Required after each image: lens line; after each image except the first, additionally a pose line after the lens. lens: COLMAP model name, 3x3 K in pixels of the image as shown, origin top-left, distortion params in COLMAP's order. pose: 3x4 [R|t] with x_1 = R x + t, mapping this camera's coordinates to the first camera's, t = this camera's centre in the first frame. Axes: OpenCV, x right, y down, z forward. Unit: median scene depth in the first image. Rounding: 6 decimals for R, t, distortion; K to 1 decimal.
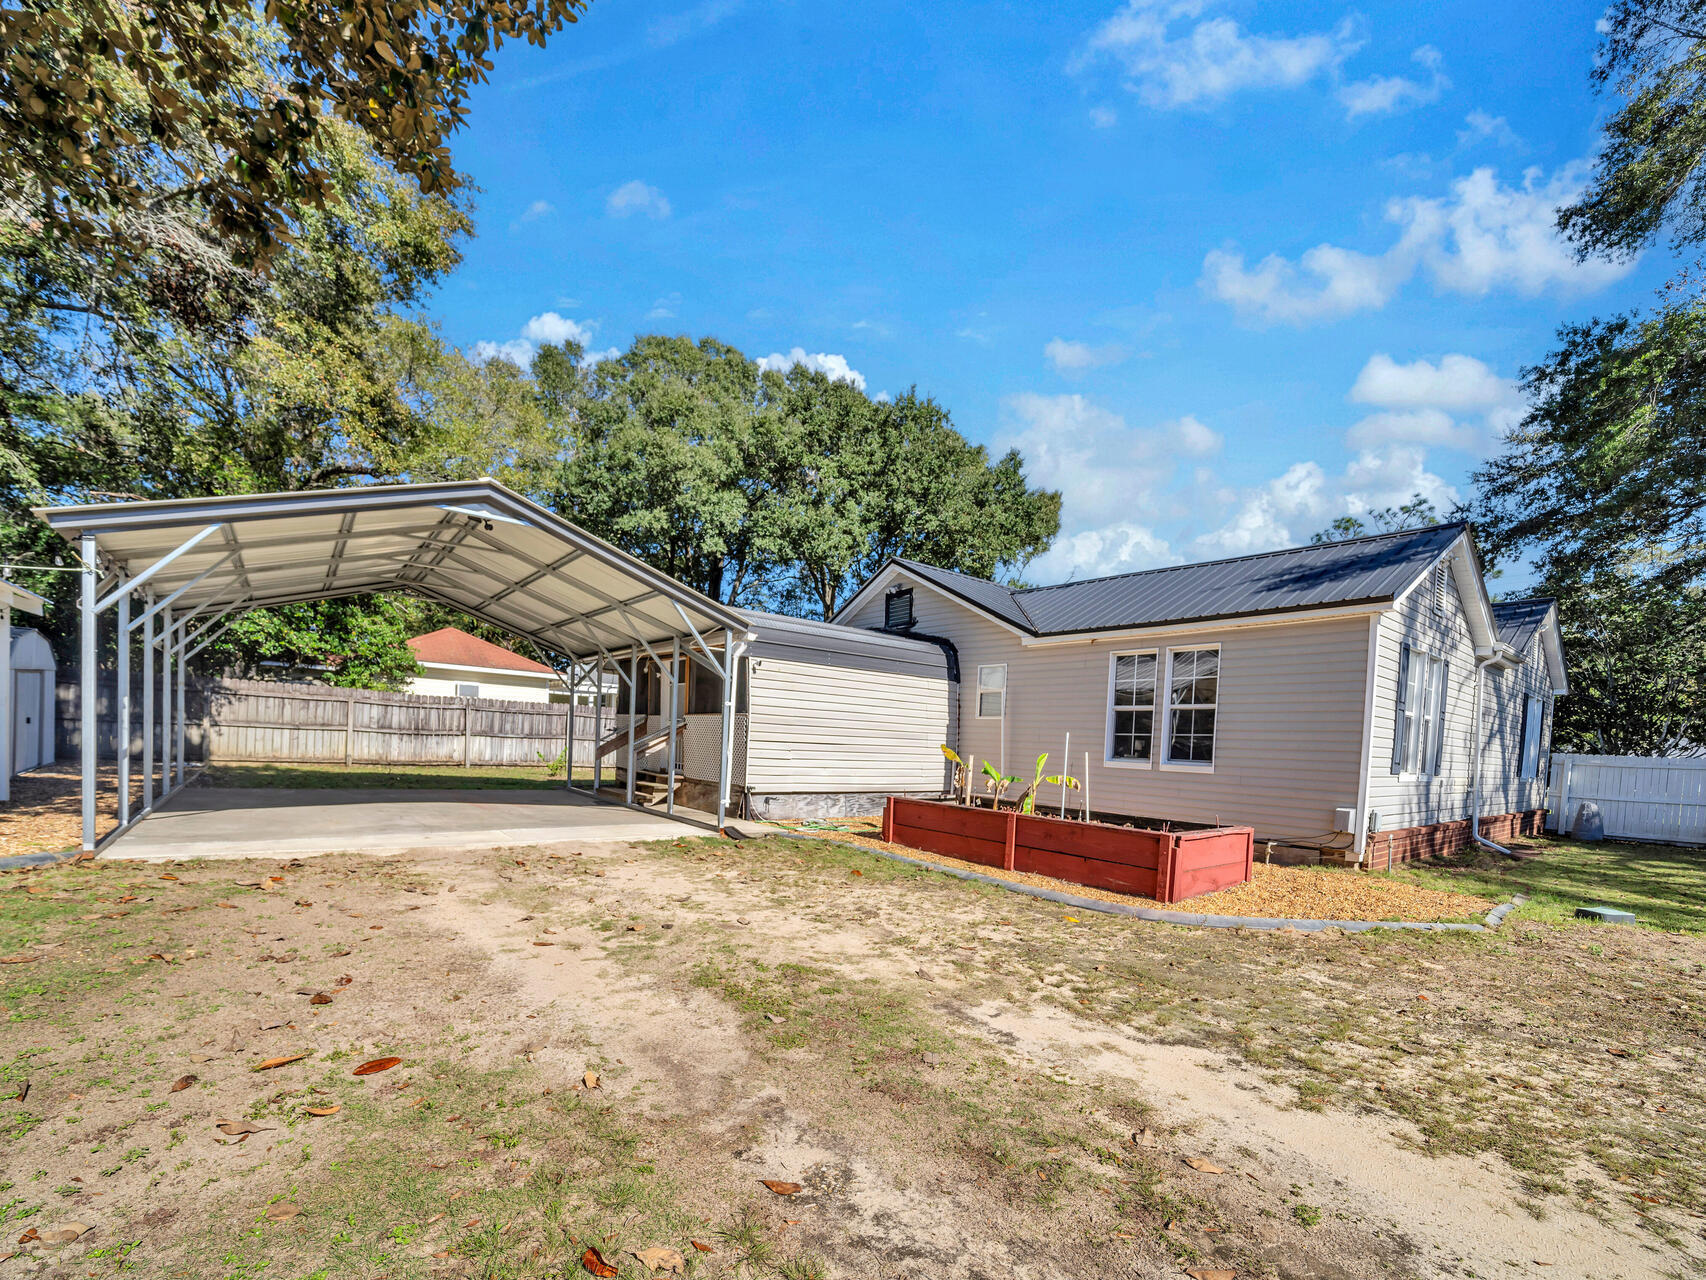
lens RADIAL K [[723.9, 0, 833.1], [0, 723.9, 650.1], [0, 0, 1]] dist [-0.002861, -0.000272]
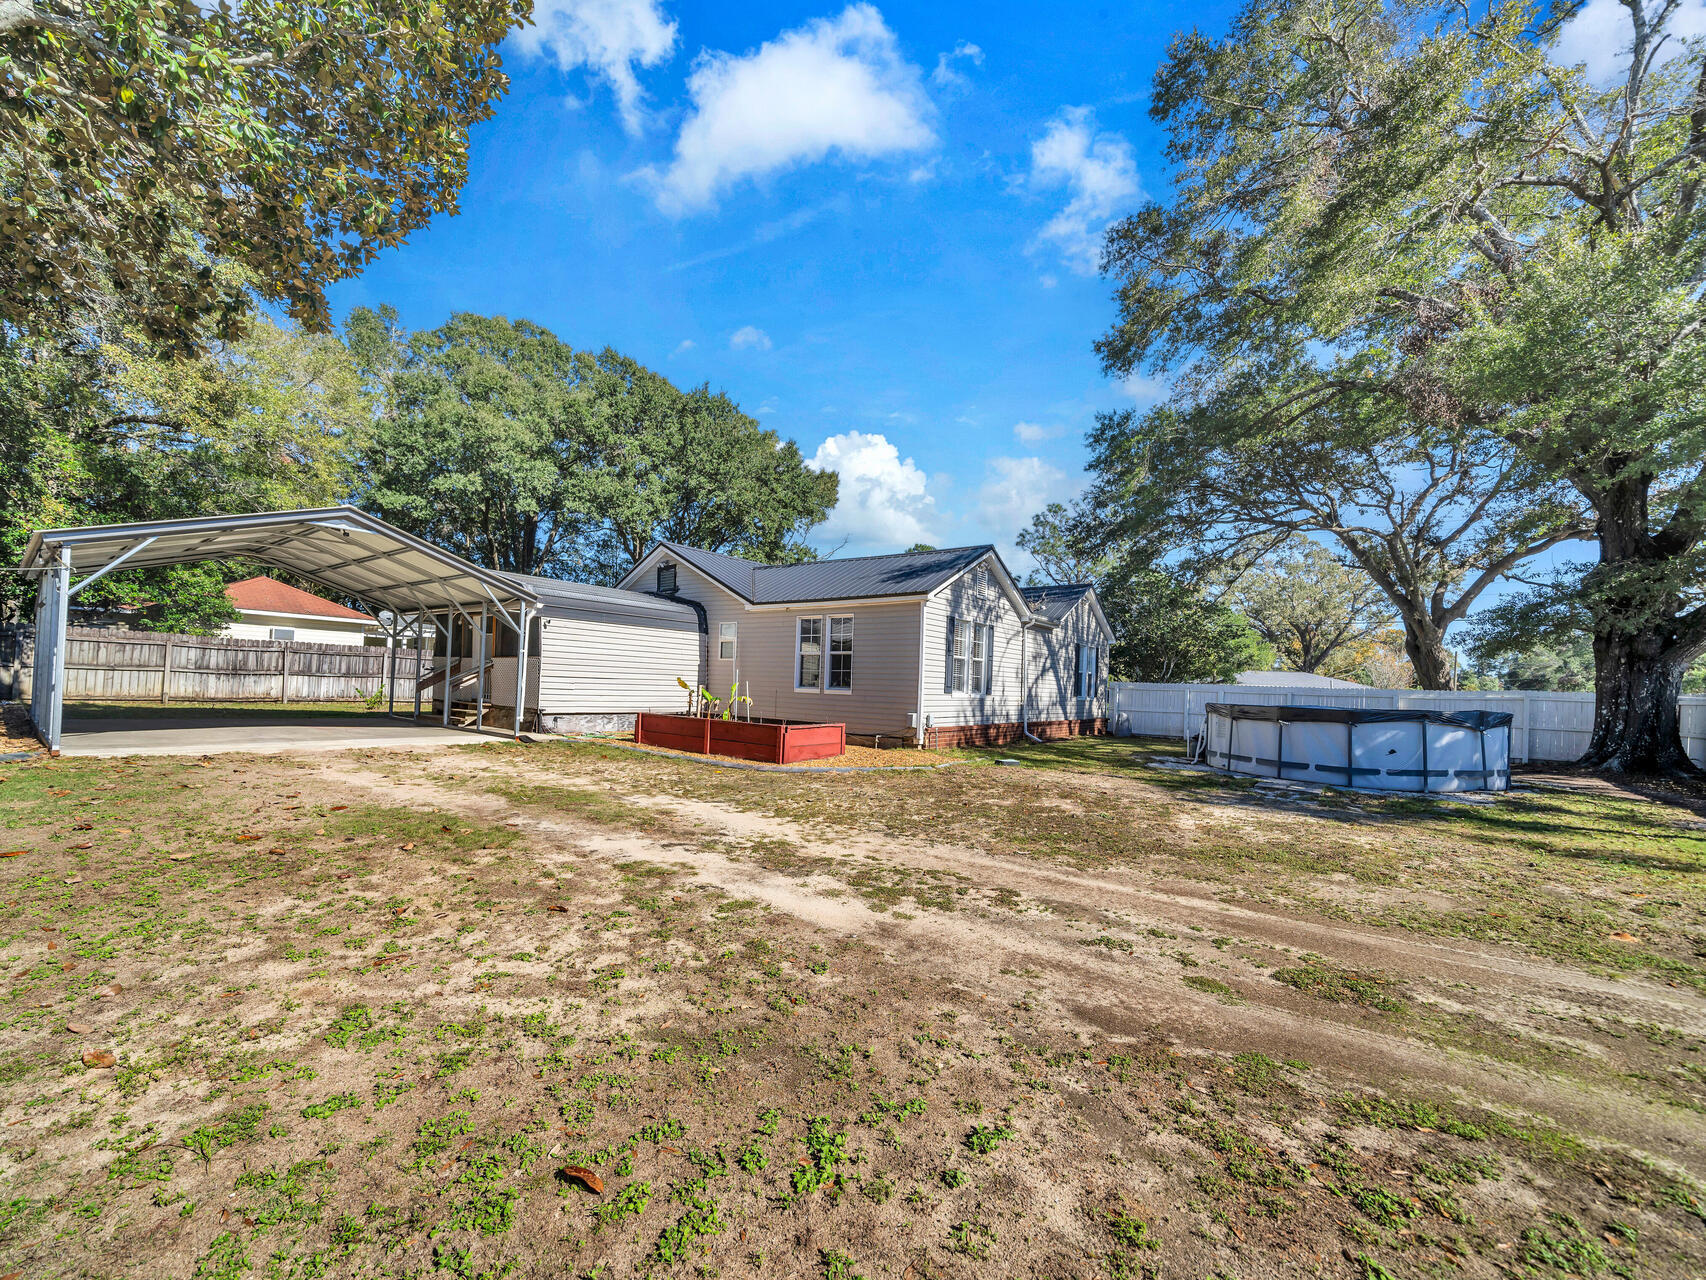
lens RADIAL K [[675.1, 0, 827.2], [0, 675.1, 614.8], [0, 0, 1]] dist [-0.002159, -0.000094]
pose [[0.969654, 0.014969, 0.244021, 0.064316], [-0.022584, 0.999340, 0.028436, -0.027841], [-0.243434, -0.033084, 0.969353, -0.253835]]
